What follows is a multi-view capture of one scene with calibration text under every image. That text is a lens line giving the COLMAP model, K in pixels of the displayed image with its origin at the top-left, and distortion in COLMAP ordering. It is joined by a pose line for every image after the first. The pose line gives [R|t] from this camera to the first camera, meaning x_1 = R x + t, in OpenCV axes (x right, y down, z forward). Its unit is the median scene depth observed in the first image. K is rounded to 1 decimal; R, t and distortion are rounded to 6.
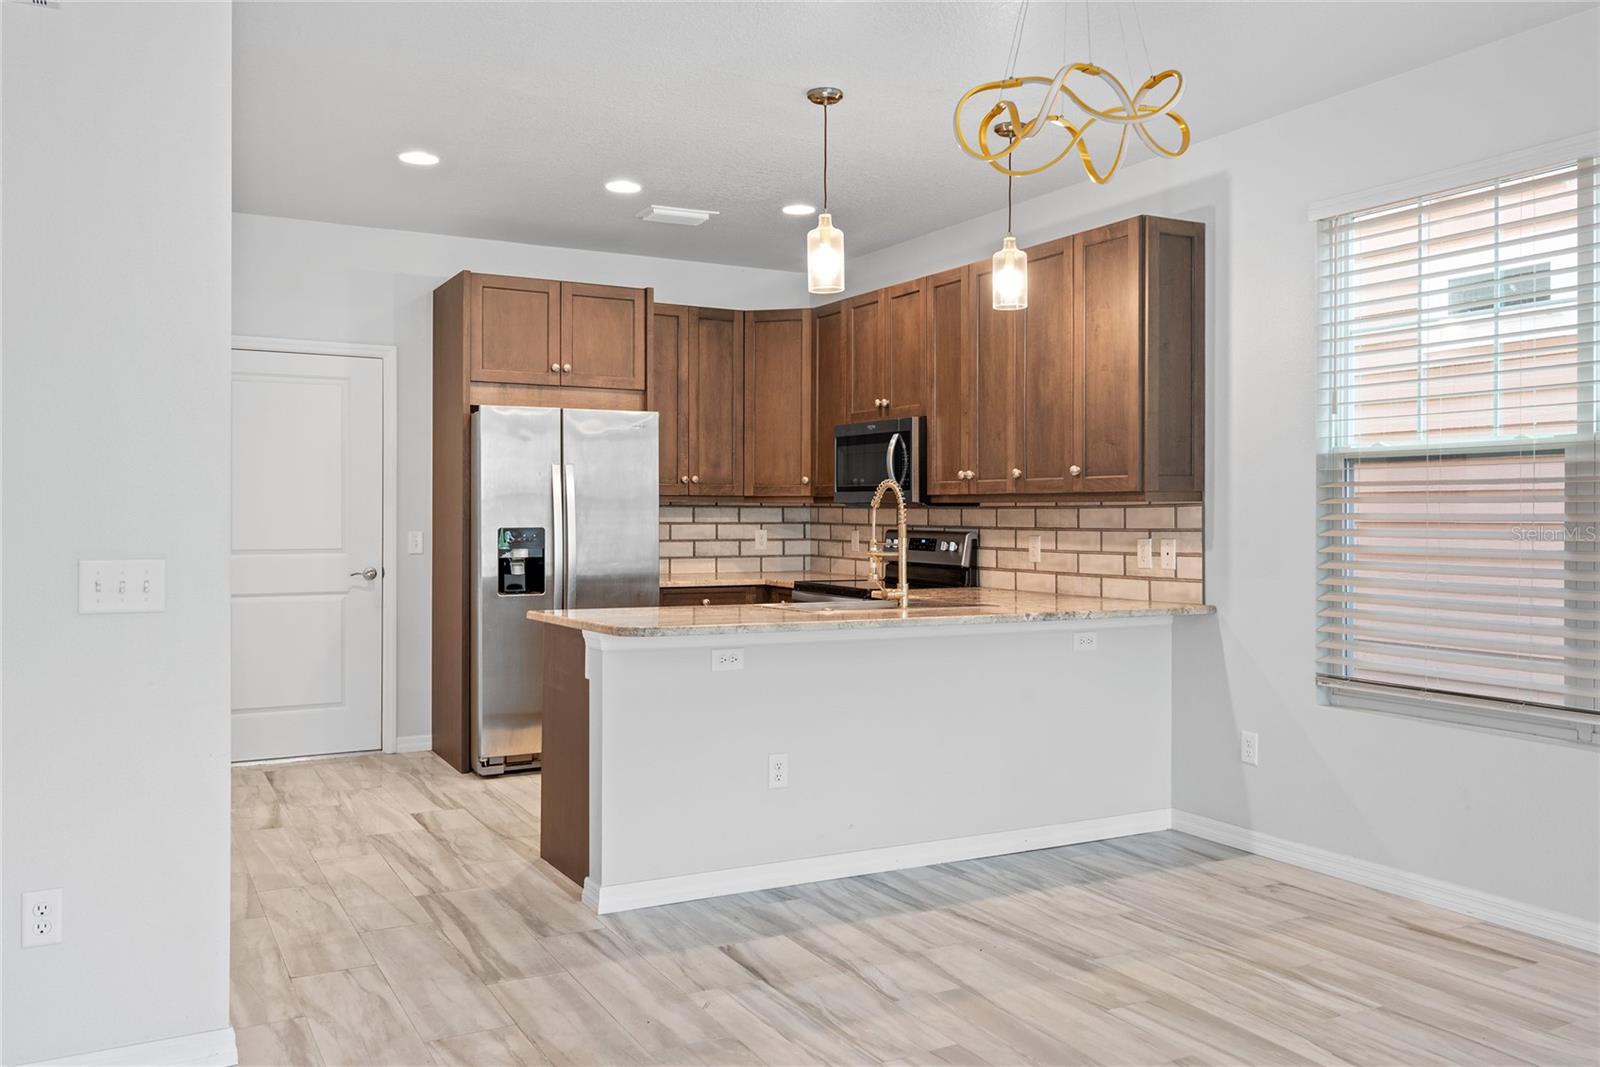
lens RADIAL K [[1271.3, 0, 807.1], [0, 1271.3, 517.4], [0, 0, 1]] dist [0.020577, -0.009542]
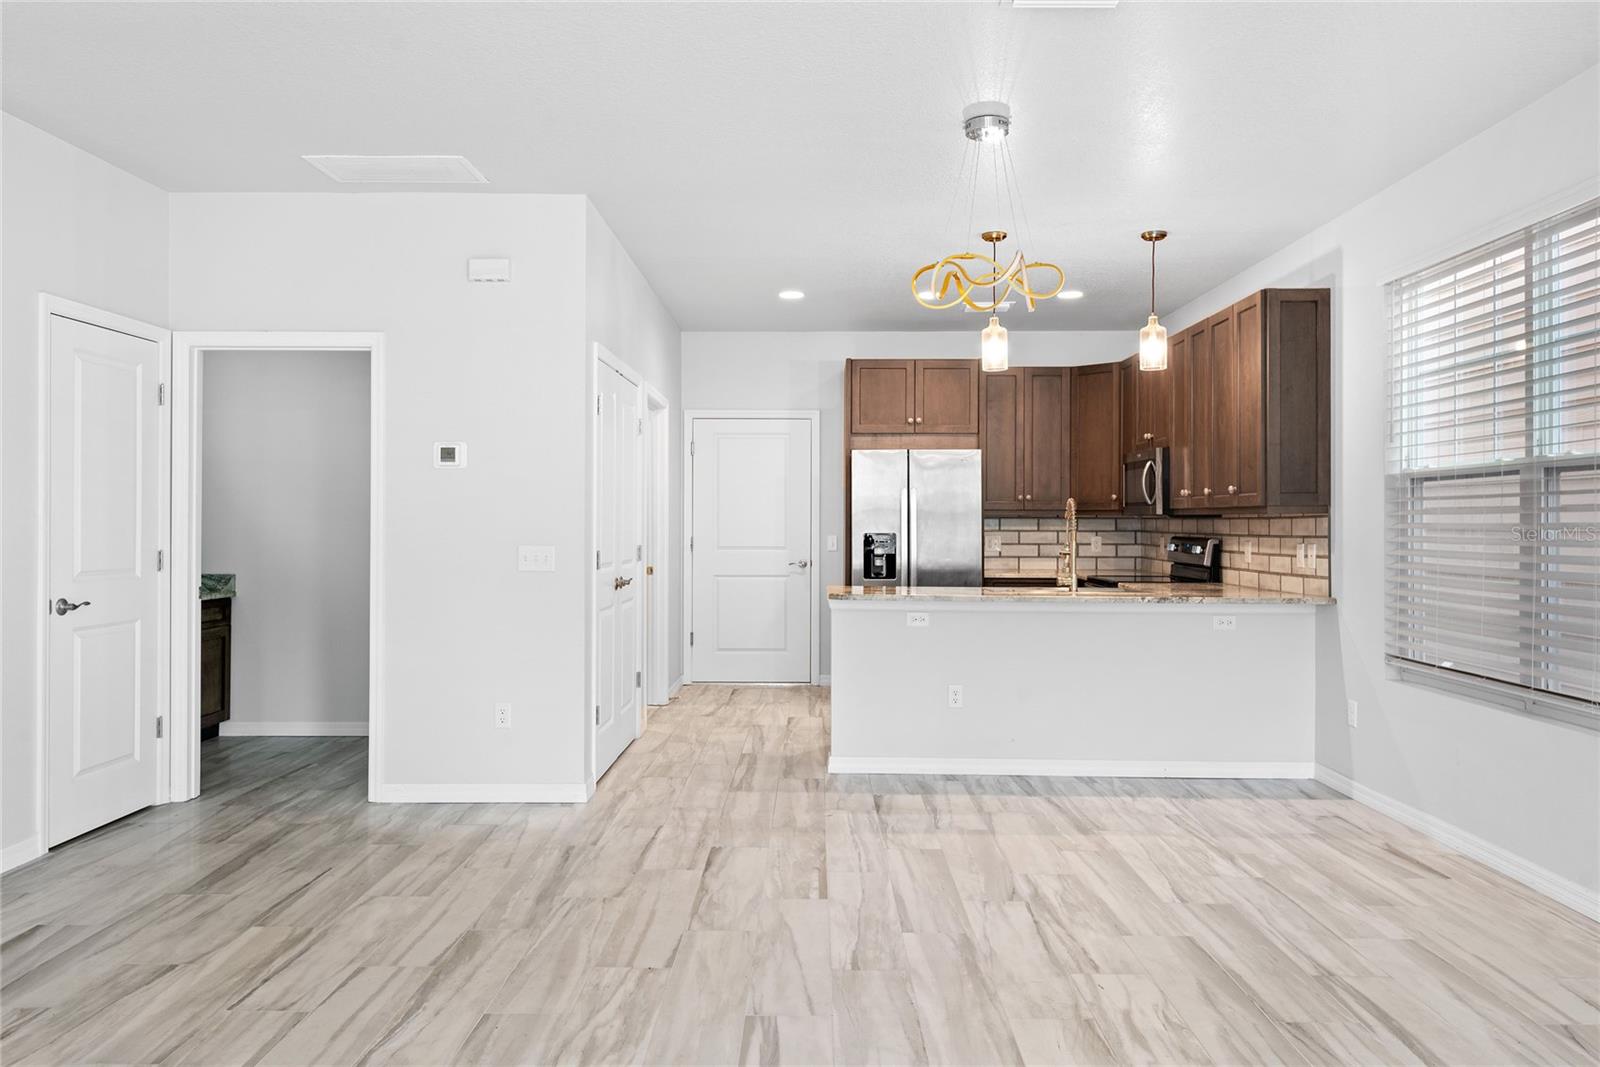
lens RADIAL K [[1140.9, 0, 793.4], [0, 1140.9, 527.6], [0, 0, 1]] dist [0.001009, 0.000006]
pose [[0.867545, 0.001639, -0.497356, 0.347973], [-0.001660, 0.999999, 0.000401, 0.001313], [0.497356, 0.000477, 0.867547, -0.183169]]
